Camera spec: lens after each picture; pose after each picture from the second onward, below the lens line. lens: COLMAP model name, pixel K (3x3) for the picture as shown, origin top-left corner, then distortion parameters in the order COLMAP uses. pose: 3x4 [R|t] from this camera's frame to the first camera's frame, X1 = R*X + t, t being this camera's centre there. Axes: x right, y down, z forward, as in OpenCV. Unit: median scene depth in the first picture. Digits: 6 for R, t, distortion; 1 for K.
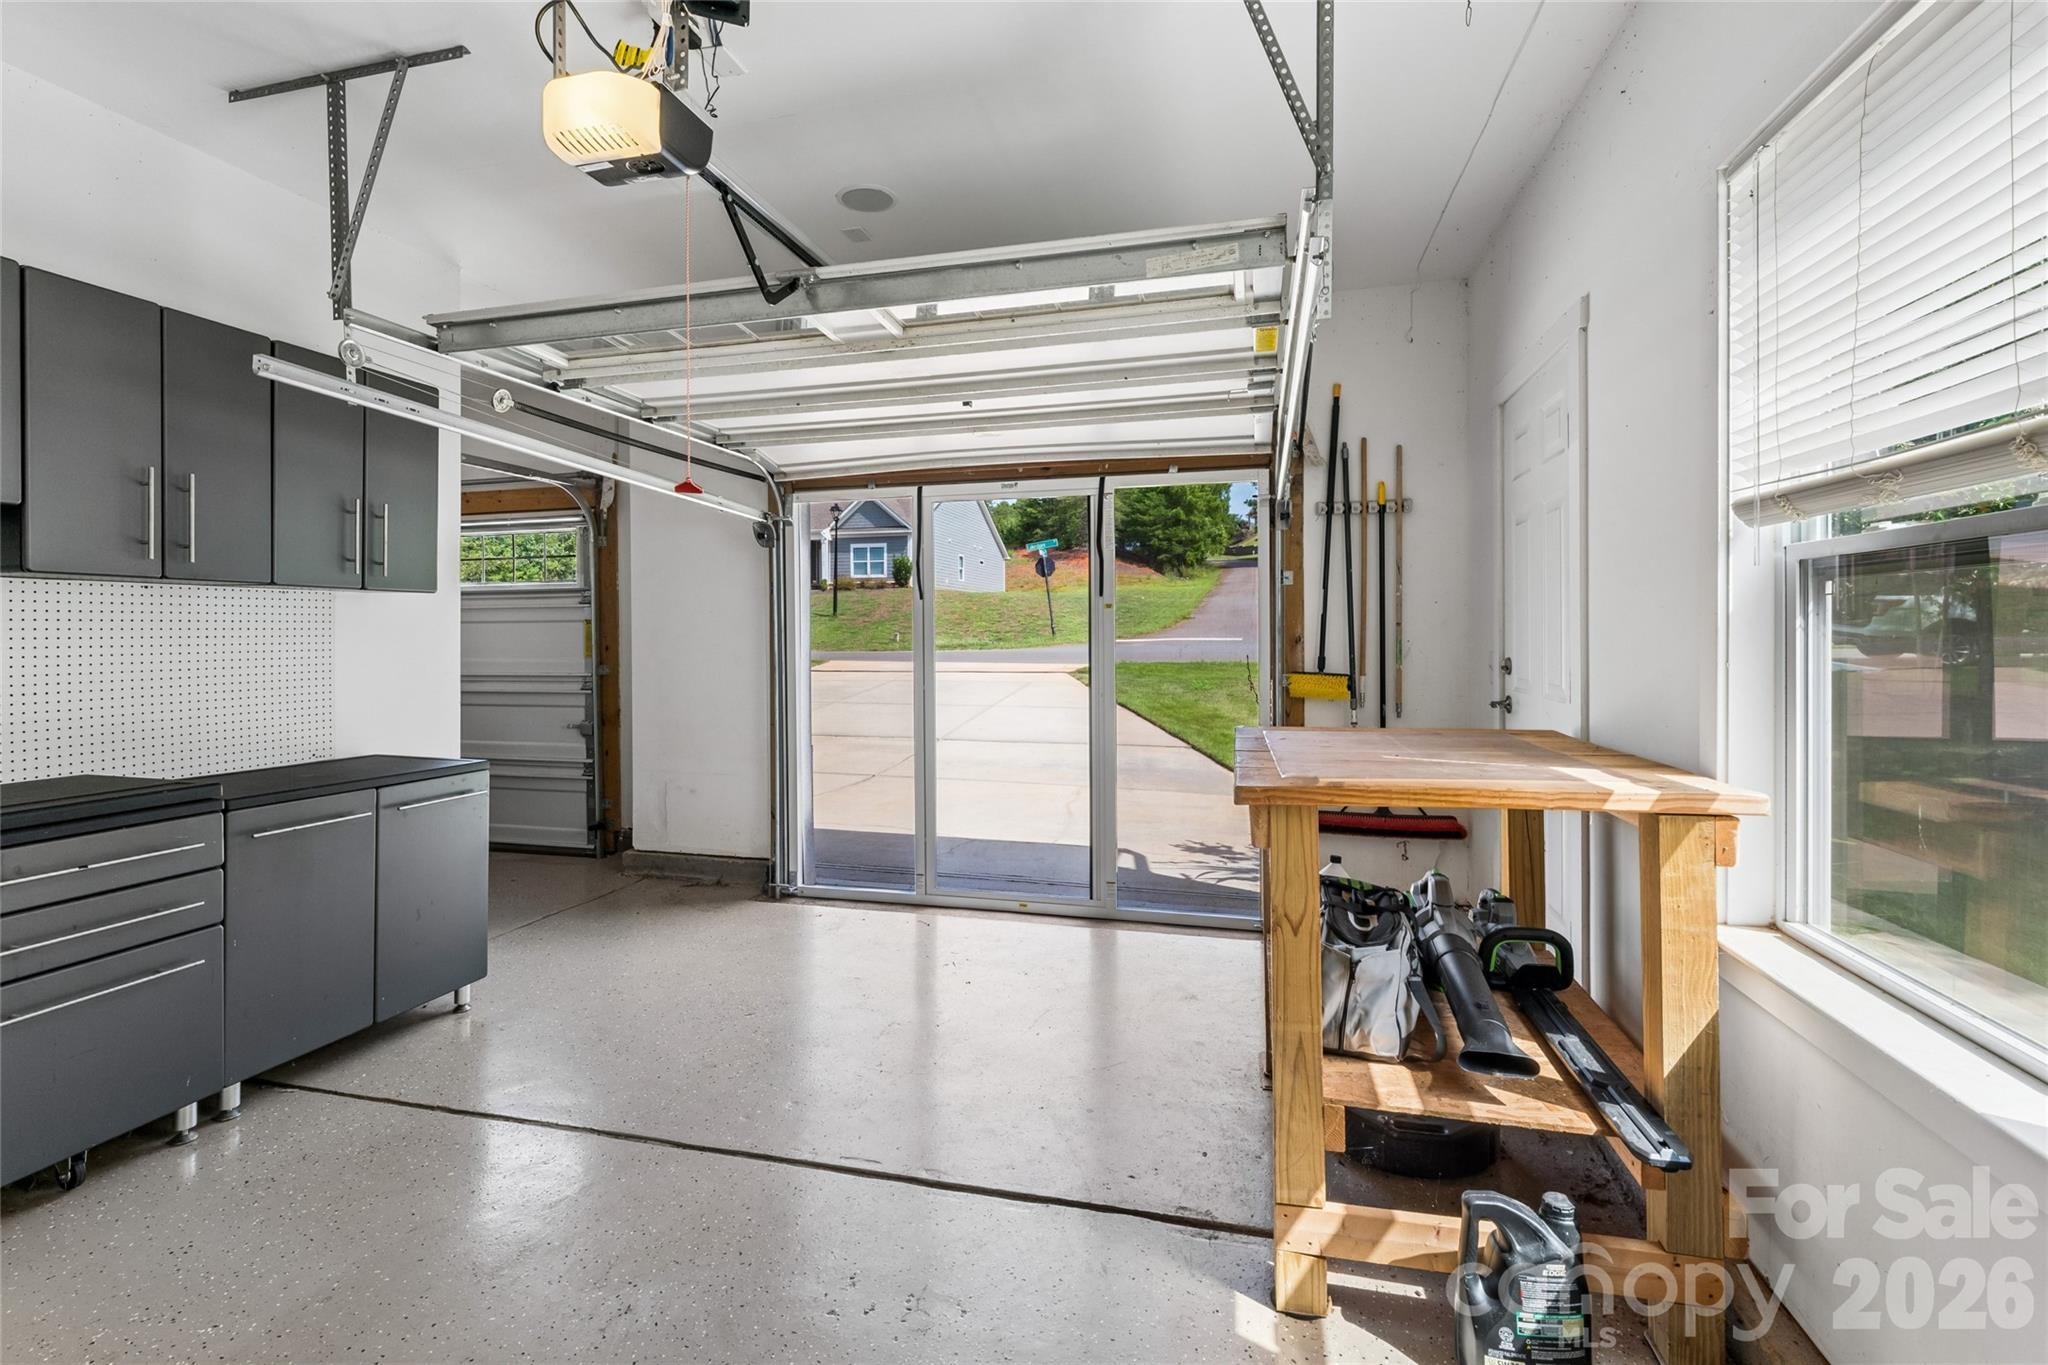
lens RADIAL K [[927.3, 0, 1011.8], [0, 927.3, 632.4], [0, 0, 1]] dist [0.000389, -0.000338]
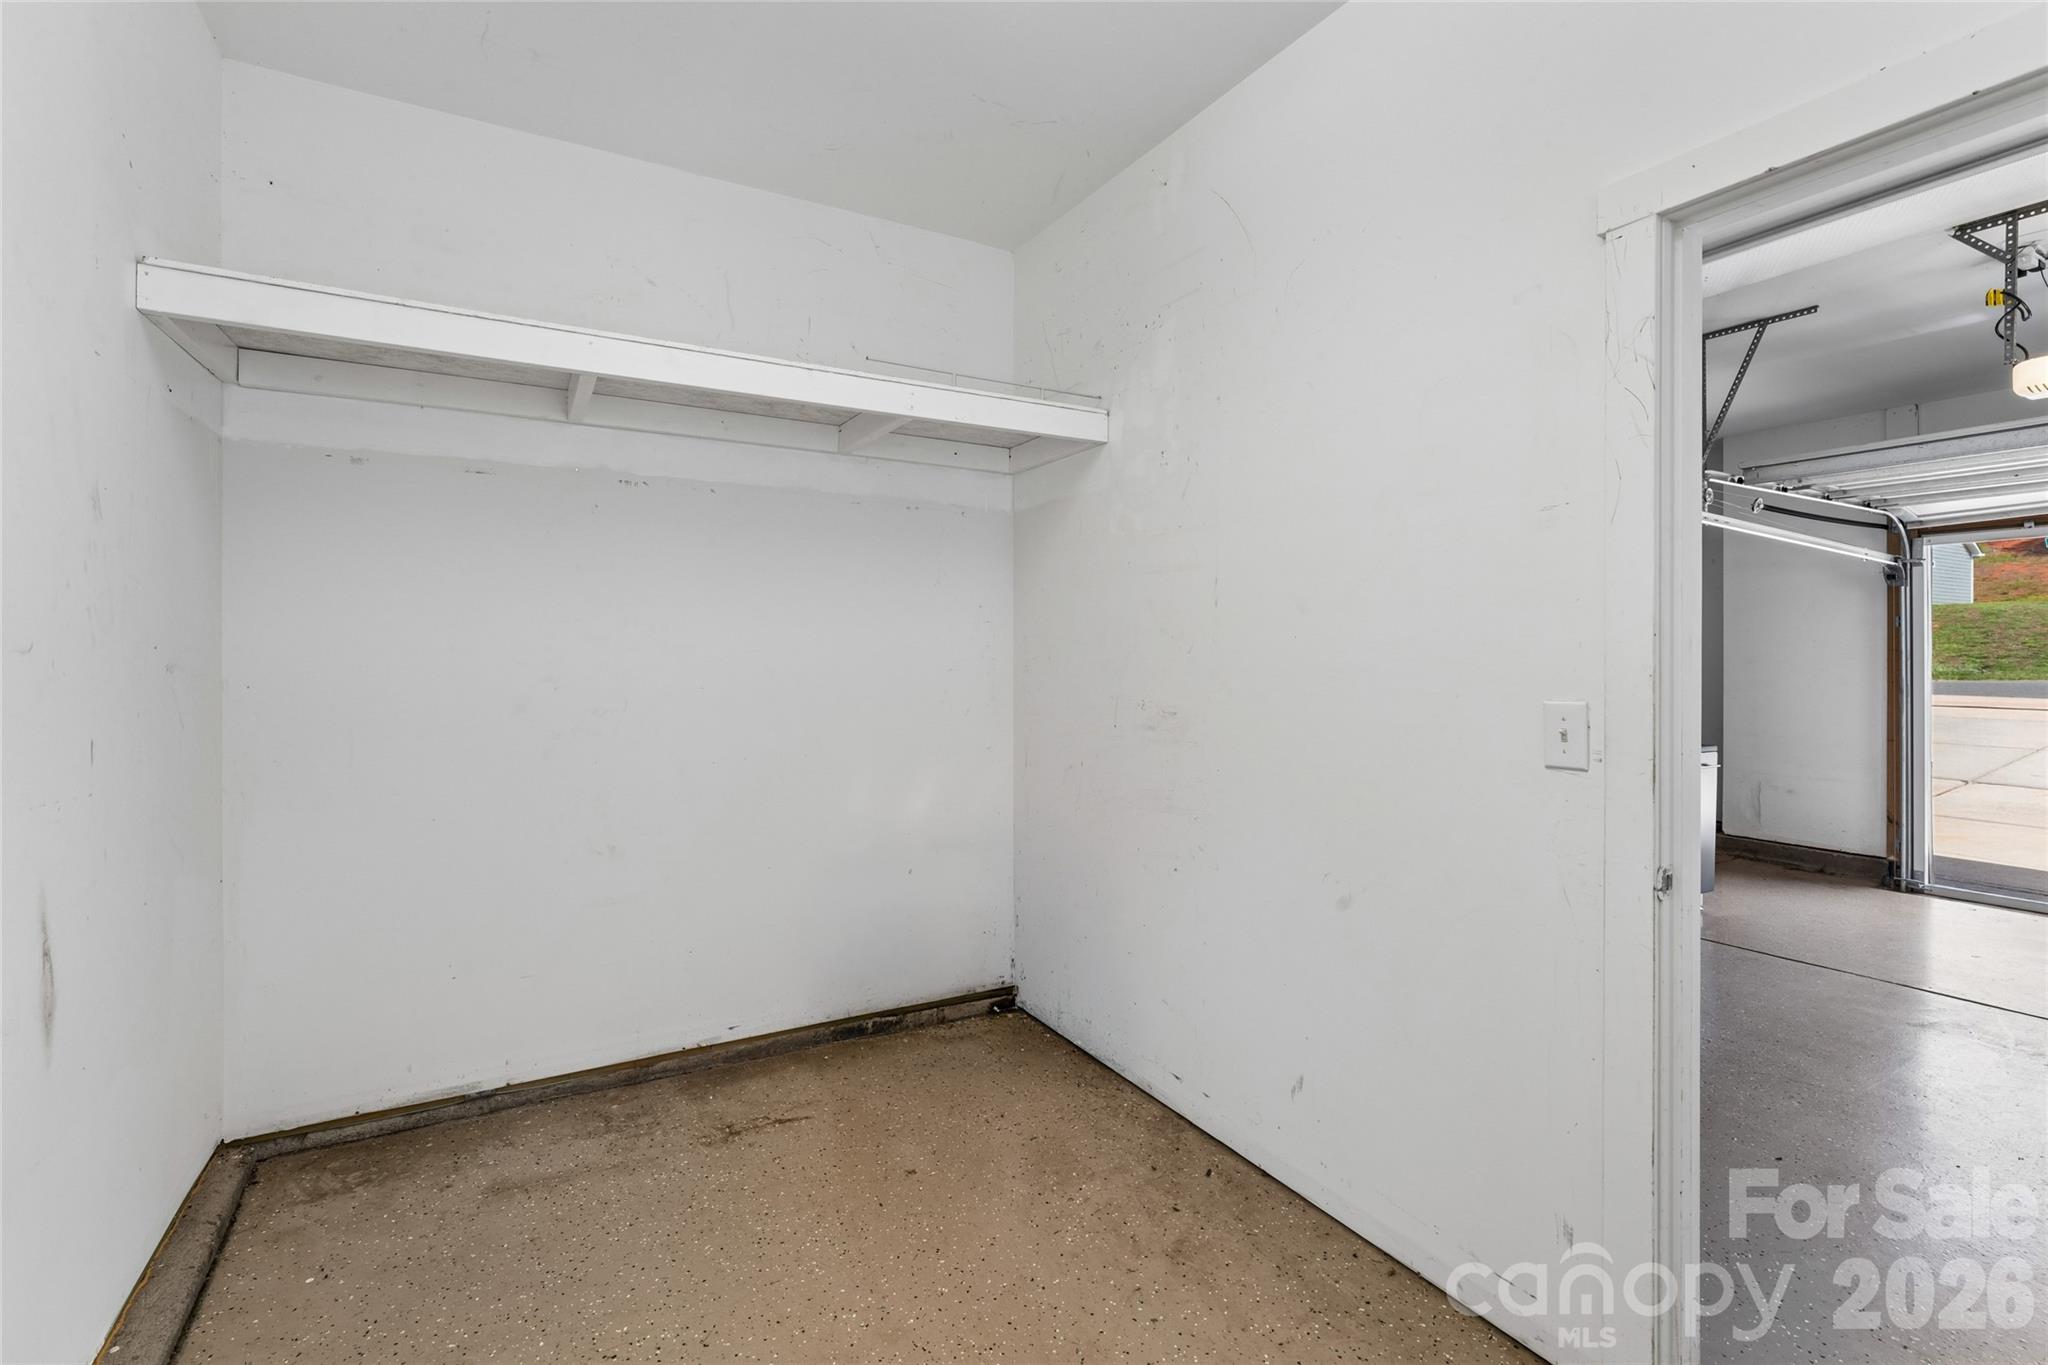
lens RADIAL K [[927.3, 0, 1022.5], [0, 927.3, 666.3], [0, 0, 1]] dist [0.000389, -0.000338]
pose [[0.701280, 0.017479, -0.712671, -0.199164], [-0.007225, 0.999822, 0.017411, -0.004960], [0.712849, -0.007061, 0.701282, -0.577416]]
